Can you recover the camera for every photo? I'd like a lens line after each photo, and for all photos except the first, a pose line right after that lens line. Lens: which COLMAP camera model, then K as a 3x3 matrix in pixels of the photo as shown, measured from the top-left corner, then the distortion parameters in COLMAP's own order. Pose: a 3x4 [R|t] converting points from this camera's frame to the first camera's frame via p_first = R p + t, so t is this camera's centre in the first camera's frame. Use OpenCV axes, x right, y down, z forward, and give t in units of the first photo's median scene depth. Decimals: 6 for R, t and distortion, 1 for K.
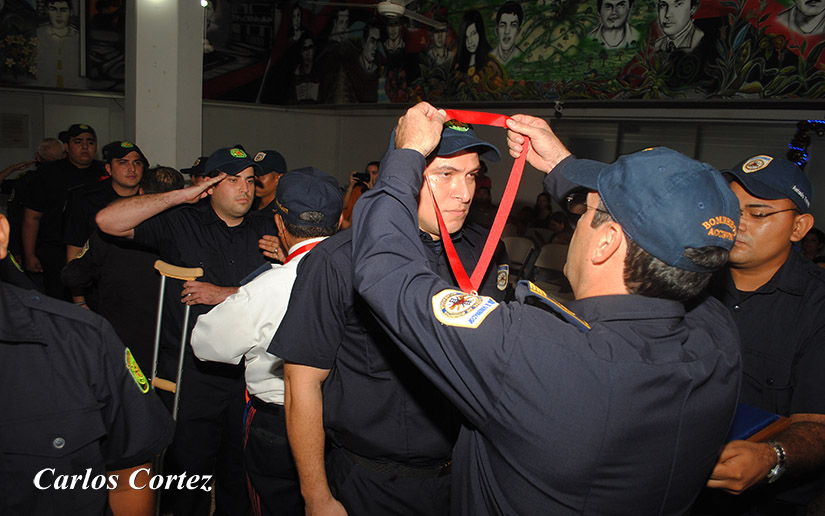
lens RADIAL K [[644.9, 0, 418.6], [0, 644.9, 255.5], [0, 0, 1]] dist [-0.079963, 0.009147]
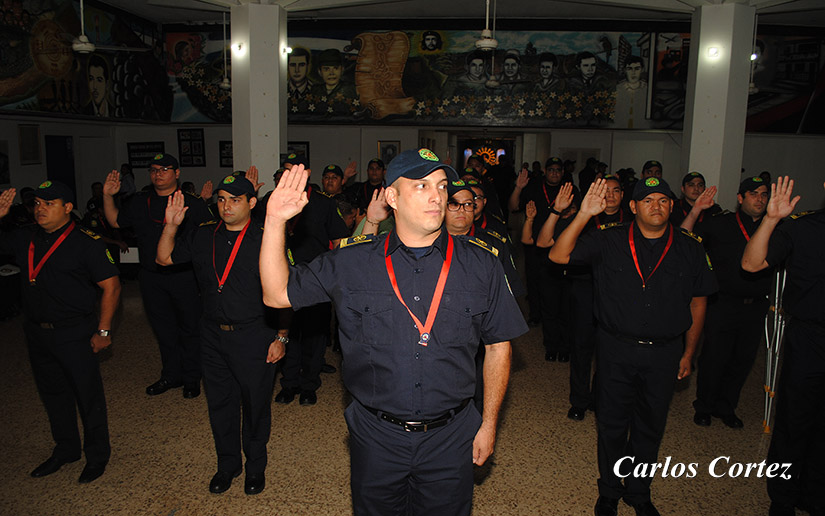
lens RADIAL K [[644.9, 0, 412.4], [0, 644.9, 257.4], [0, 0, 1]] dist [-0.079963, 0.009147]
pose [[0.696054, 0.073928, -0.714173, 0.098564], [-0.100841, 0.994891, 0.004704, 0.049211], [0.710872, 0.068744, 0.699954, -0.298431]]
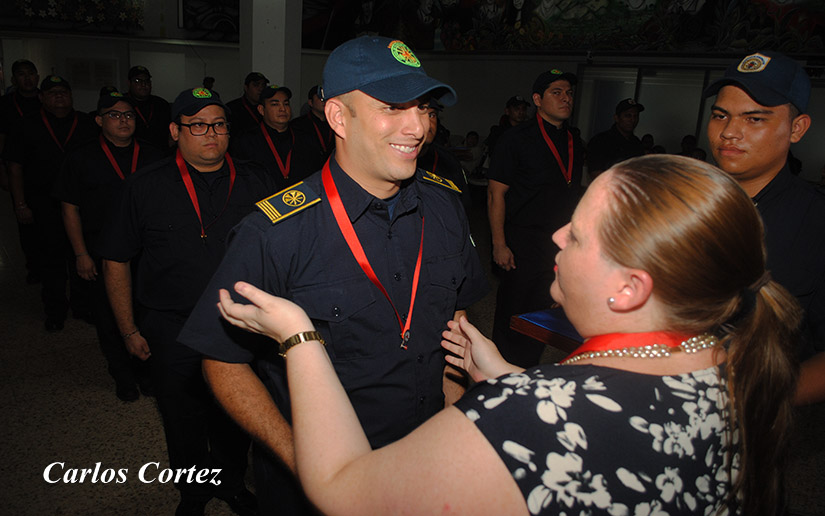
lens RADIAL K [[644.9, 0, 417.2], [0, 644.9, 259.4], [0, 0, 1]] dist [-0.079963, 0.009147]
pose [[0.999723, 0.004367, -0.023111, -0.085233], [-0.002201, 0.995670, 0.092928, 0.047191], [0.023417, -0.092851, 0.995405, -0.271629]]
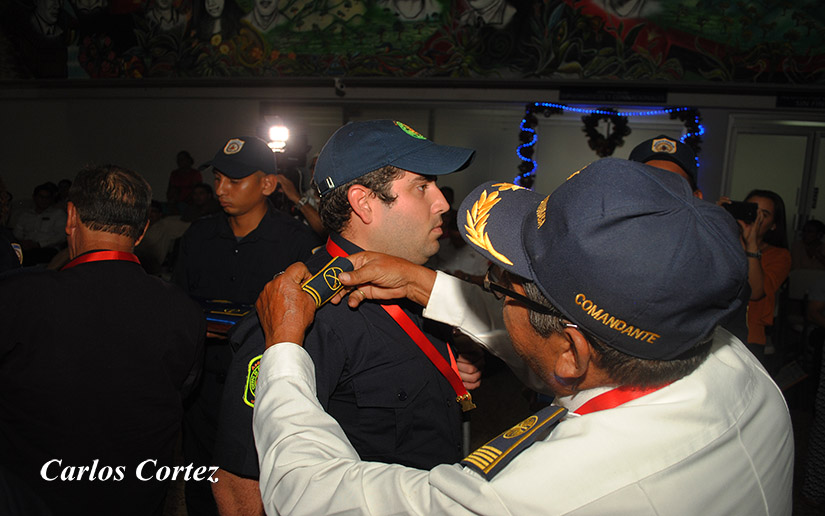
lens RADIAL K [[644.9, 0, 411.5], [0, 644.9, 259.3], [0, 0, 1]] dist [-0.079963, 0.009147]
pose [[0.836743, -0.113210, 0.535765, -0.188053], [0.099884, 0.993536, 0.053943, -0.031942], [-0.538409, 0.008378, 0.842642, 0.204943]]
